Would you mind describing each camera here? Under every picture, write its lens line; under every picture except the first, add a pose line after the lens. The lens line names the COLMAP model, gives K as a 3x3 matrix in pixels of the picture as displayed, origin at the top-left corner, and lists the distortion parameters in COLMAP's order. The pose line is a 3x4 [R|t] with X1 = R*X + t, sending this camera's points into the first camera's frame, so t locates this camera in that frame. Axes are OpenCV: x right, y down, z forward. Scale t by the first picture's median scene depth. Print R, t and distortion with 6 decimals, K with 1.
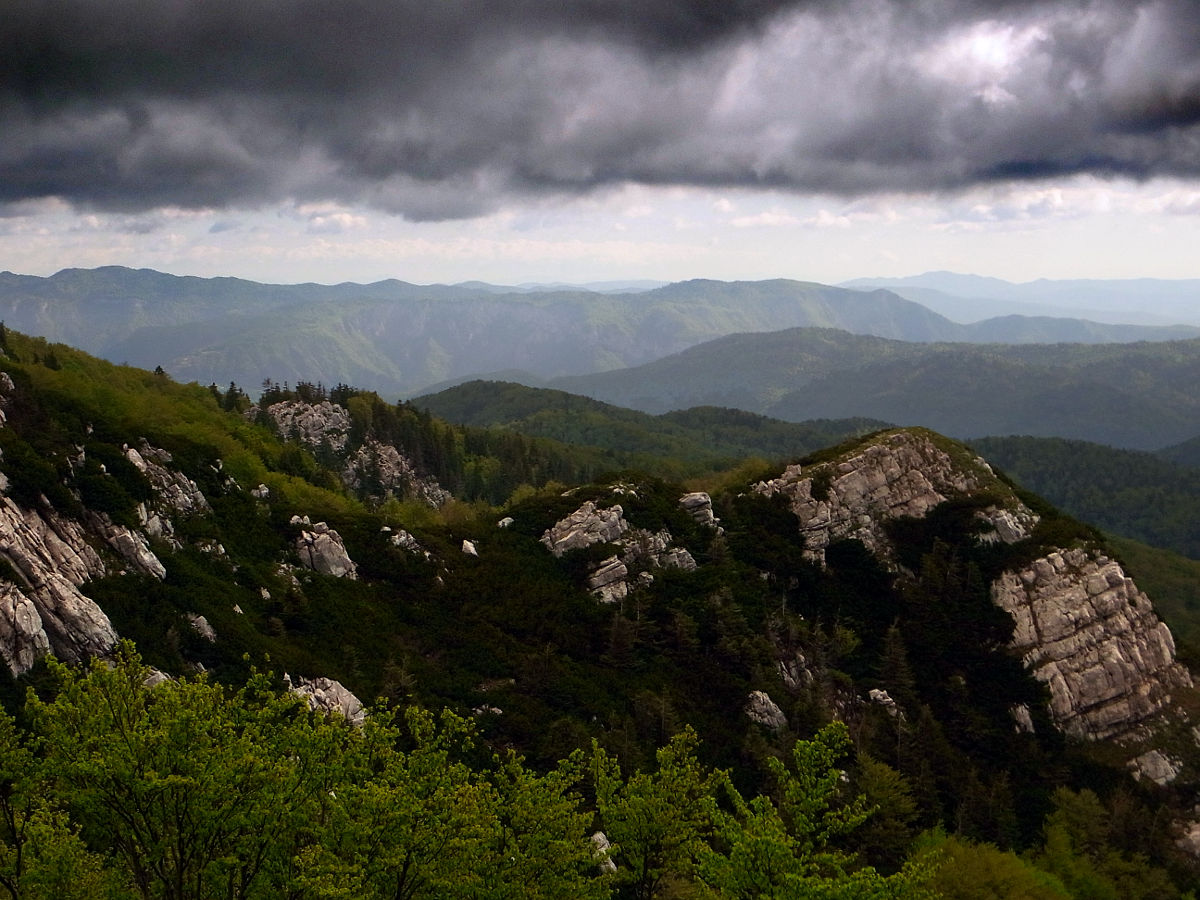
lens RADIAL K [[2759.0, 0, 608.2], [0, 2759.0, 453.1], [0, 0, 1]] dist [0.287263, 0.000000]
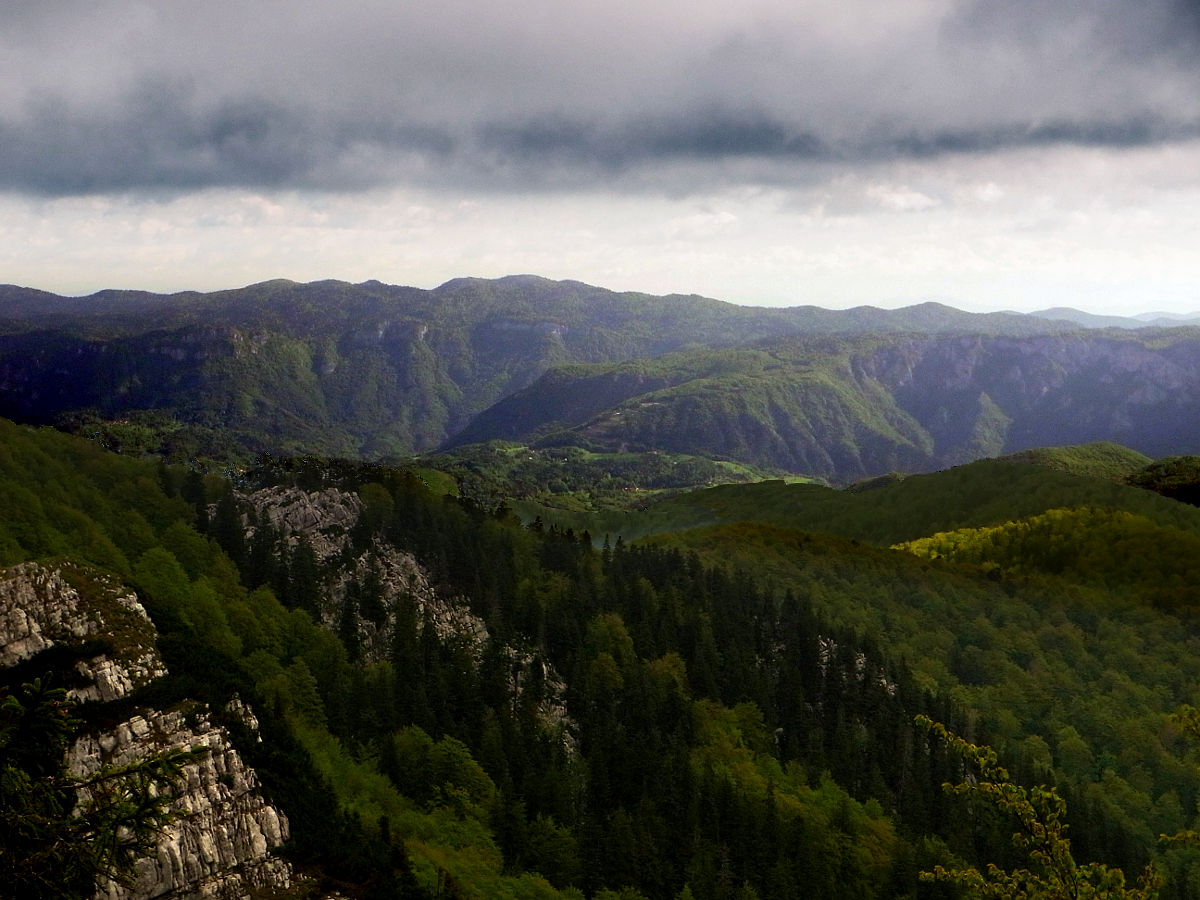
lens RADIAL K [[4210.0, 0, 601.9], [0, 4210.0, 447.2], [0, 0, 1]] dist [0.303501, 0.000000]
pose [[0.981557, 0.032528, -0.188382, 0.506798], [-0.037567, 0.999024, -0.023241, -0.018494], [0.187442, 0.029890, 0.981821, -0.189775]]
